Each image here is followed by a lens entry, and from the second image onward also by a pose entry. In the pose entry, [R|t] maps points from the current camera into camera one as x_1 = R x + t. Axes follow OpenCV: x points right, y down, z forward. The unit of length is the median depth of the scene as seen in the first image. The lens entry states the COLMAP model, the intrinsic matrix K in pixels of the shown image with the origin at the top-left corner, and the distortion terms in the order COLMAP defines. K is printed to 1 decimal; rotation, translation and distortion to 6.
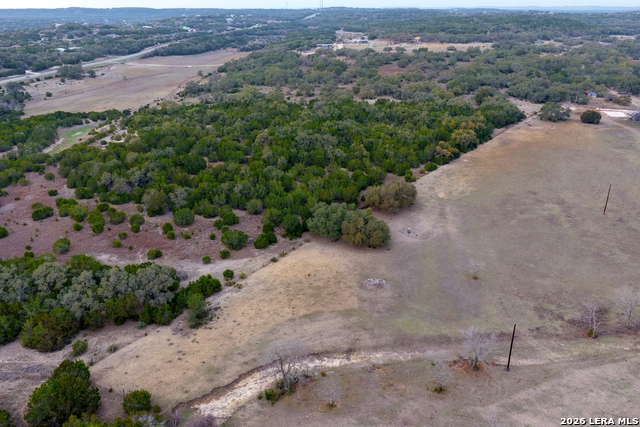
lens RADIAL K [[531.3, 0, 320.0], [0, 531.3, 213.5], [0, 0, 1]] dist [-0.015582, 0.044626]
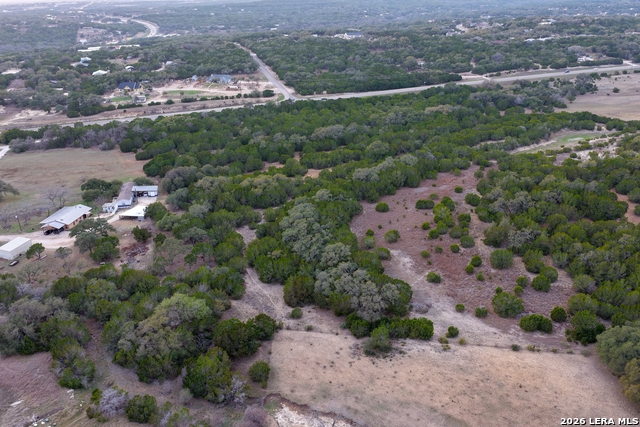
lens RADIAL K [[531.3, 0, 320.0], [0, 531.3, 213.5], [0, 0, 1]] dist [-0.015582, 0.044626]
pose [[0.429458, 0.349991, -0.832510, 0.204821], [-0.310716, 0.922832, 0.227677, -0.103252], [0.847951, 0.160897, 0.505065, 0.137421]]
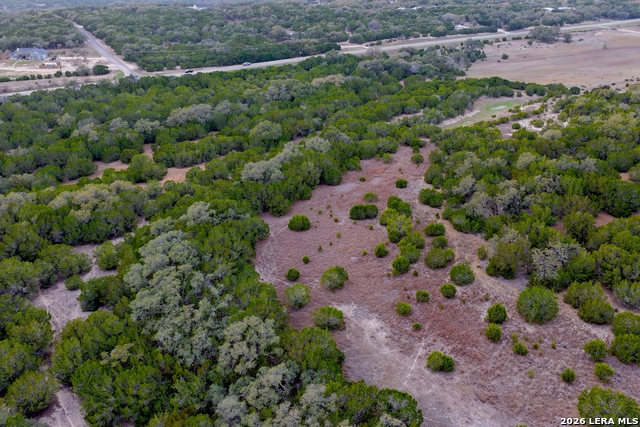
lens RADIAL K [[531.3, 0, 320.0], [0, 531.3, 213.5], [0, 0, 1]] dist [-0.015582, 0.044626]
pose [[0.655777, 0.312797, -0.687106, -0.034872], [-0.273170, 0.946773, 0.170292, -0.063309], [0.703800, 0.076023, 0.706319, 0.262656]]
